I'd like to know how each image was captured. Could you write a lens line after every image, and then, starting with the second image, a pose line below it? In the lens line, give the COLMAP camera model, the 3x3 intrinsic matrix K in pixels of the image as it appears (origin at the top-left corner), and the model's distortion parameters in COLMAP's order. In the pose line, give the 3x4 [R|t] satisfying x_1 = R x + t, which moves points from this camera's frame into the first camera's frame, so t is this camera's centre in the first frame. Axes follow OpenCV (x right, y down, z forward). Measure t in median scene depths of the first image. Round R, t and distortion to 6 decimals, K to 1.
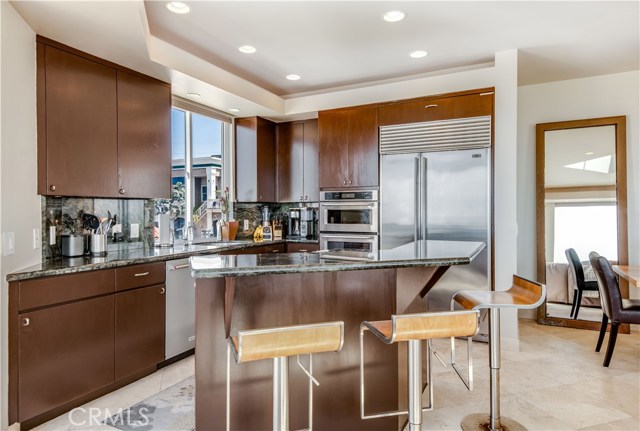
lens RADIAL K [[384.0, 0, 318.9], [0, 384.0, 211.4], [0, 0, 1]] dist [0.010214, 0.001478]
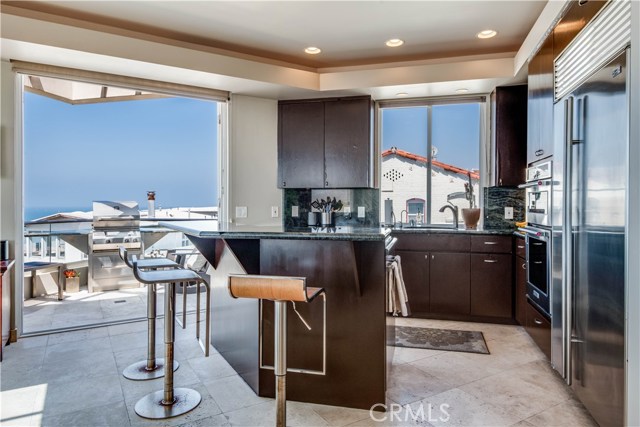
lens RADIAL K [[407.4, 0, 321.0], [0, 407.4, 212.3], [0, 0, 1]] dist [0.007172, 0.000133]
pose [[0.229094, 0.024921, -0.973085, 0.830959], [-0.004498, 0.999689, 0.024544, 0.016432], [0.973394, -0.001246, 0.229134, 0.525502]]
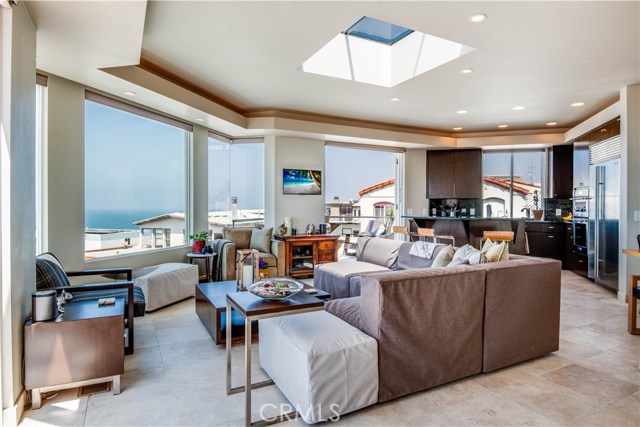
lens RADIAL K [[368.5, 0, 326.1], [0, 368.5, 210.4], [0, 0, 1]] dist [-0.002168, -0.004623]
pose [[0.179495, 0.015895, -0.983630, 1.549656], [-0.002818, 0.999874, 0.015644, 0.008658], [0.983755, -0.000036, 0.179517, -0.286865]]
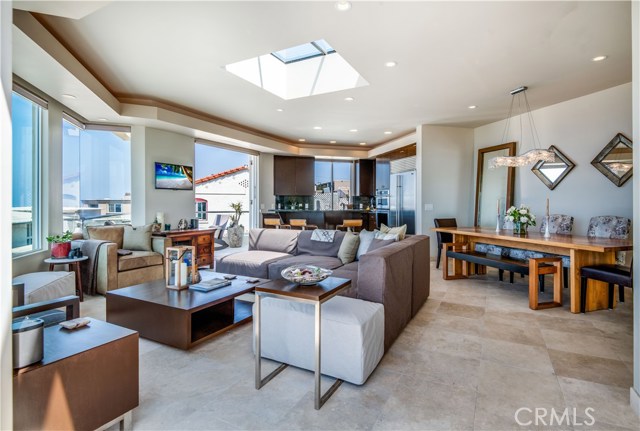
lens RADIAL K [[318.9, 0, 317.3], [0, 318.9, 206.3], [0, 0, 1]] dist [0.027162, -0.001404]
pose [[0.693709, 0.012405, -0.720148, 1.354424], [-0.003732, 0.999900, 0.013630, 0.017024], [0.720245, -0.006768, 0.693686, -0.663448]]
